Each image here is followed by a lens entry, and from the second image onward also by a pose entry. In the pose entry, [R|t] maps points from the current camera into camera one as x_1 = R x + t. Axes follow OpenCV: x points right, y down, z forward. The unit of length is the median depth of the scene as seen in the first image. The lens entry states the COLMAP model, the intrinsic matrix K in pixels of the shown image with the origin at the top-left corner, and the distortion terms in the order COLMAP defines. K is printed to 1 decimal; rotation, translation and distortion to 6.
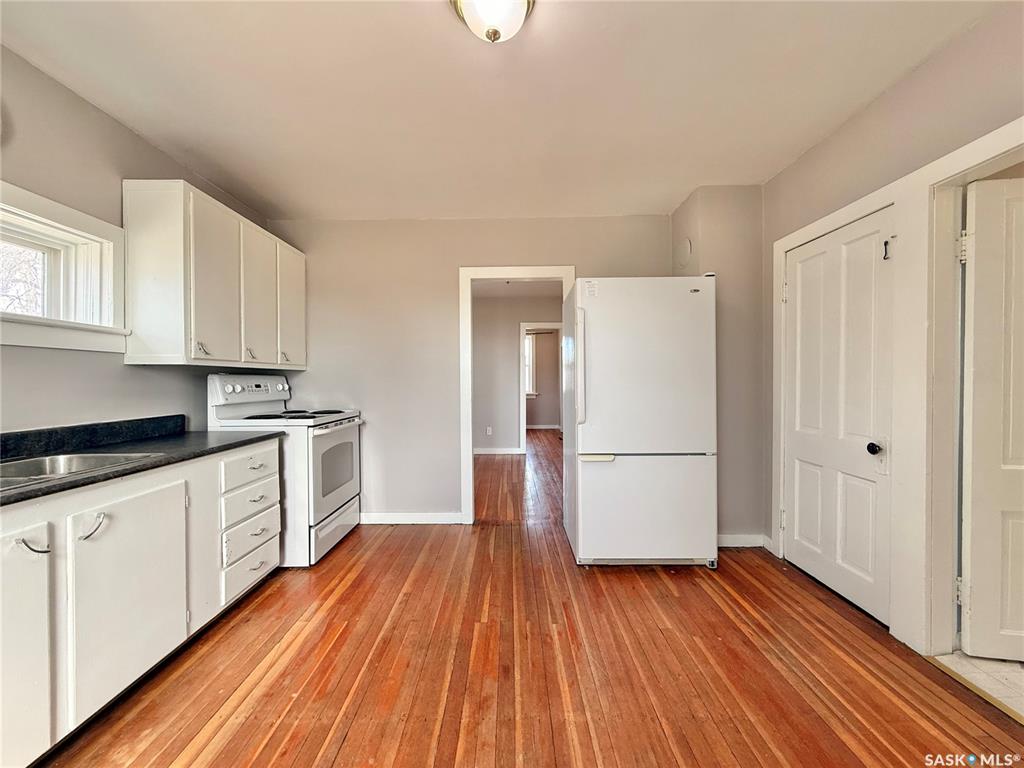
lens RADIAL K [[405.5, 0, 510.7], [0, 405.5, 382.7], [0, 0, 1]] dist [0.000256, 0.000131]
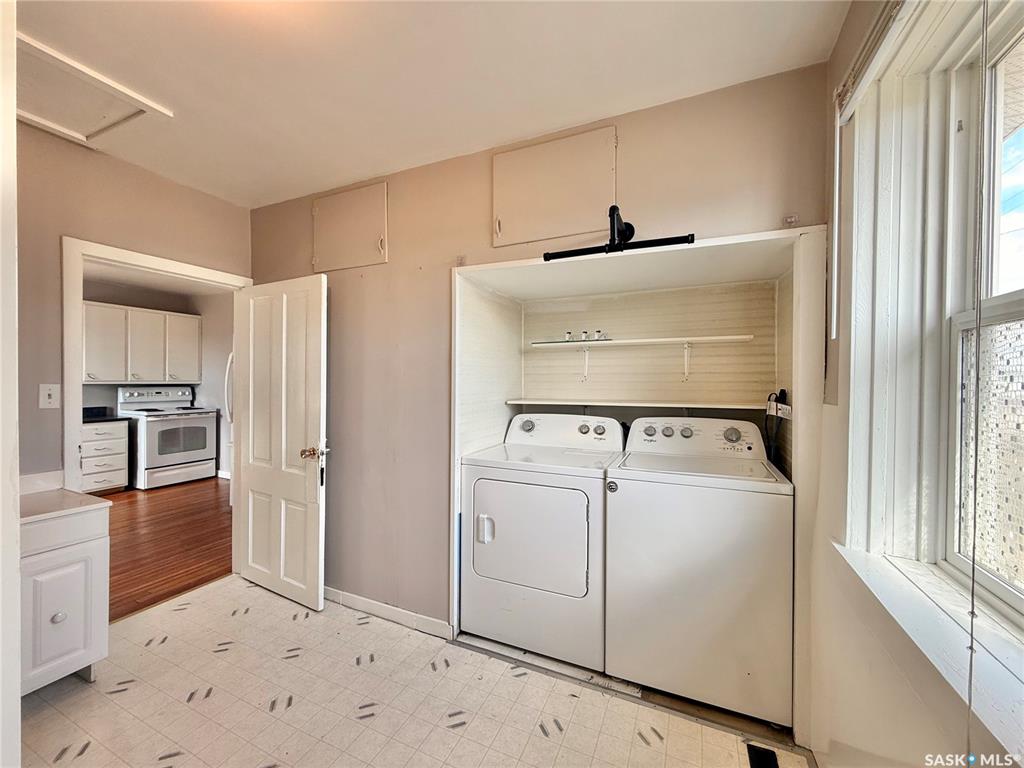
lens RADIAL K [[405.5, 0, 510.7], [0, 405.5, 382.7], [0, 0, 1]] dist [0.000256, 0.000131]
pose [[0.910107, 0.017613, -0.414000, 1.858197], [-0.018781, 0.999823, 0.001249, -0.081418], [0.413948, 0.006638, 0.910276, -0.022593]]
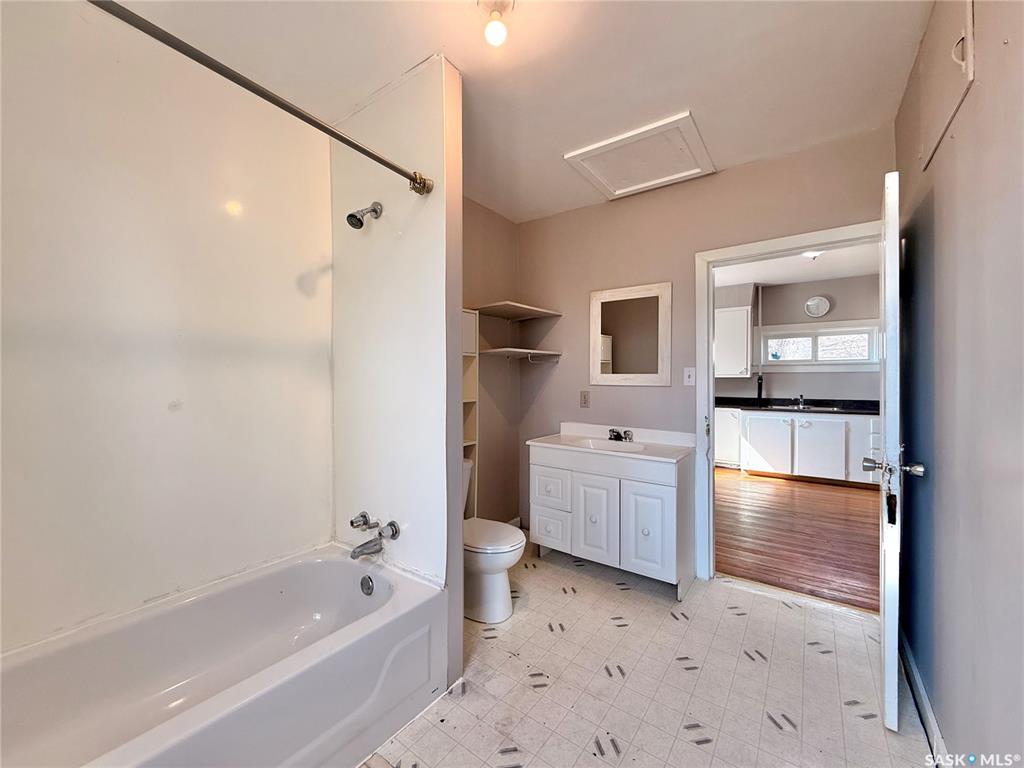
lens RADIAL K [[409.3, 0, 510.8], [0, 409.3, 381.6], [0, 0, 1]] dist [0.001043, 0.000108]
pose [[-0.590756, 0.010614, -0.806780, 1.851886], [0.000788, 0.999921, 0.012578, -0.039858], [0.806850, 0.006795, -0.590718, 0.551817]]
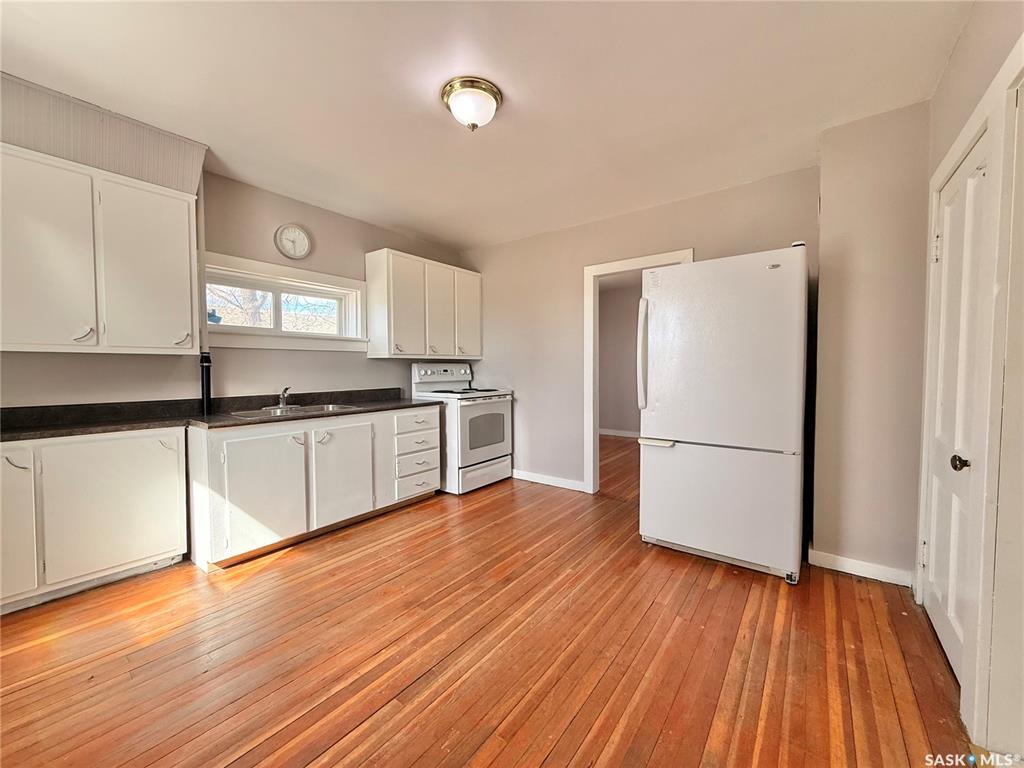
lens RADIAL K [[408.6, 0, 513.2], [0, 408.6, 381.2], [0, 0, 1]] dist [-0.000736, 0.000120]
pose [[0.803094, 0.022820, -0.595415, 0.532326], [-0.002582, 0.999390, 0.034820, -0.006936], [0.595847, -0.026427, 0.802663, -0.053285]]
